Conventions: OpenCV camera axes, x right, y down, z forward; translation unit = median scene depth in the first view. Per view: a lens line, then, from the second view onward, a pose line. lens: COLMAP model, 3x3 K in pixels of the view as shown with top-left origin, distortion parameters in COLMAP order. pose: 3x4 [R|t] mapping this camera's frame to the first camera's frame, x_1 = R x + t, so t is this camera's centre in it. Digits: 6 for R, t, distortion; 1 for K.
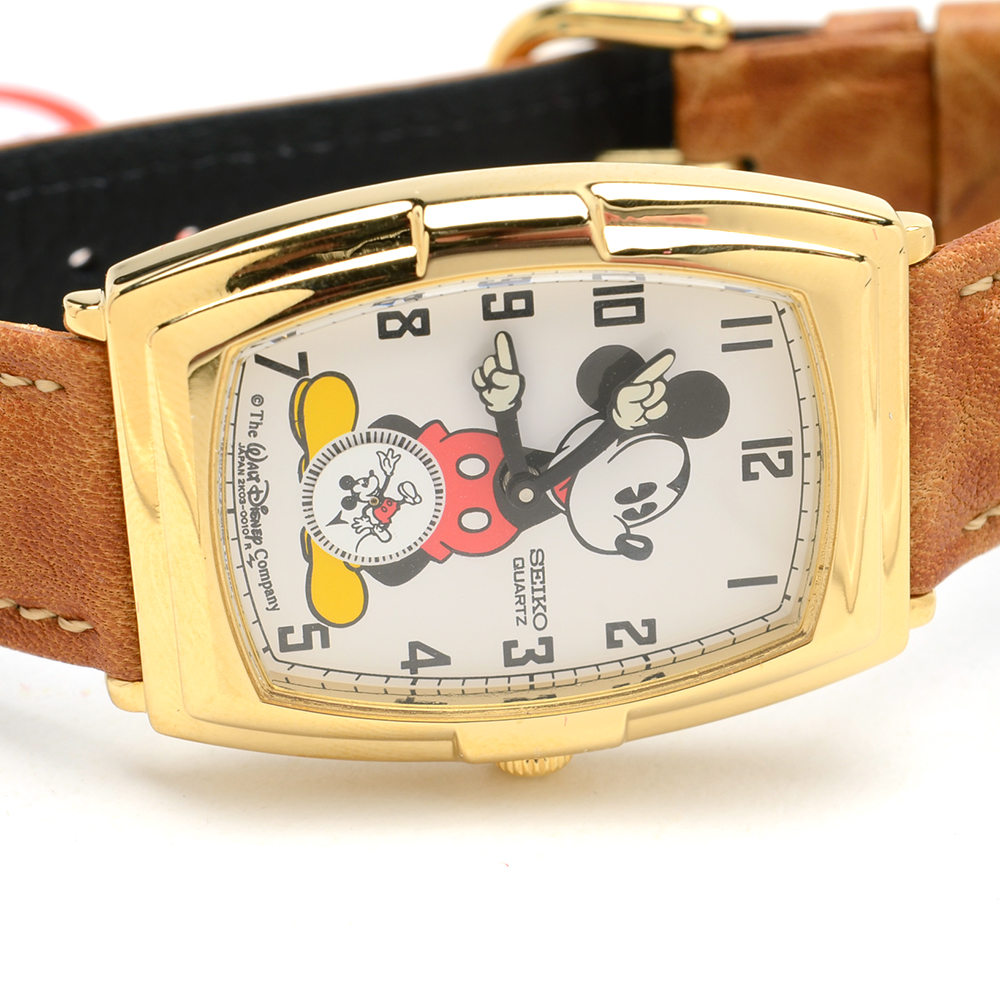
lens RADIAL K [[3420.3, 0, 424.7], [0, 3420.3, 500.3], [0, 0, 1]] dist [0.090731, -0.097293]
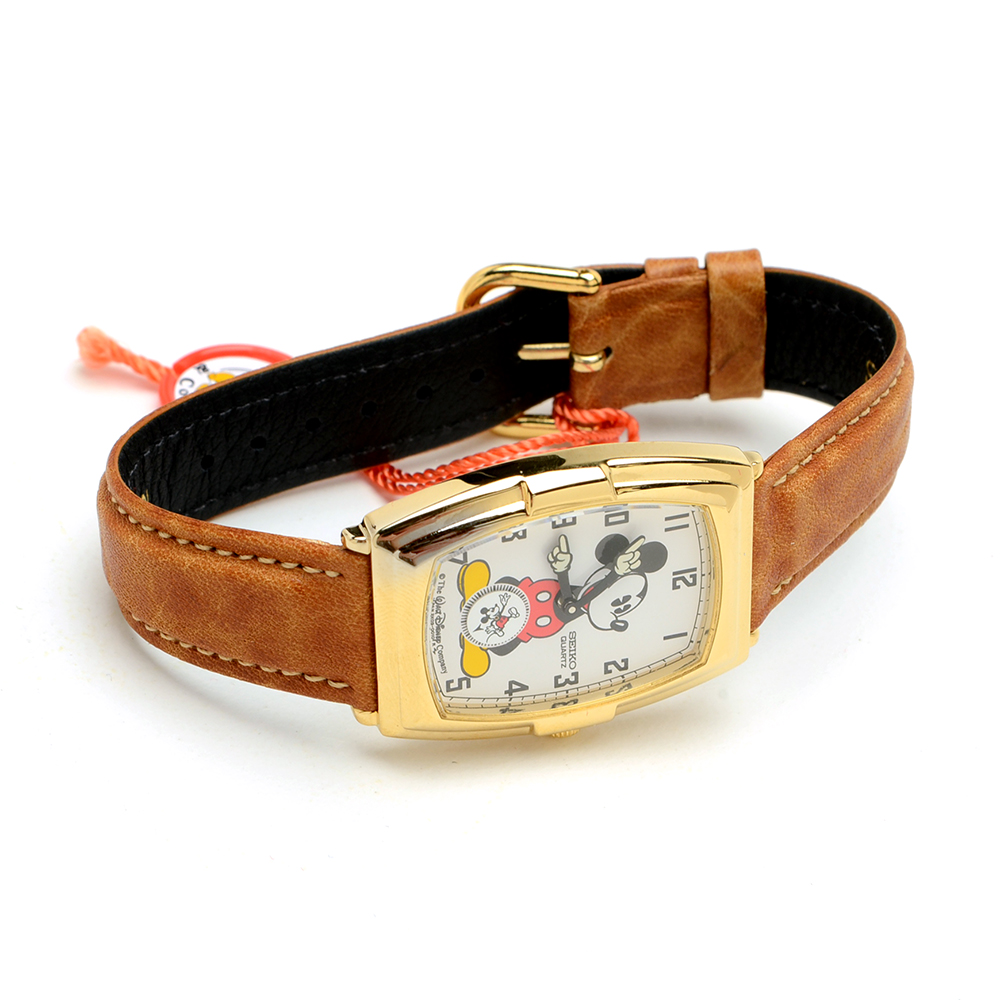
lens RADIAL K [[3420.3, 0, 424.7], [0, 3420.3, 500.3], [0, 0, 1]] dist [0.090731, -0.097293]
pose [[0.982254, -0.069010, 0.174398, -0.392839], [0.044546, 0.989079, 0.140491, -0.344156], [-0.182189, -0.130229, 0.974601, -0.906143]]
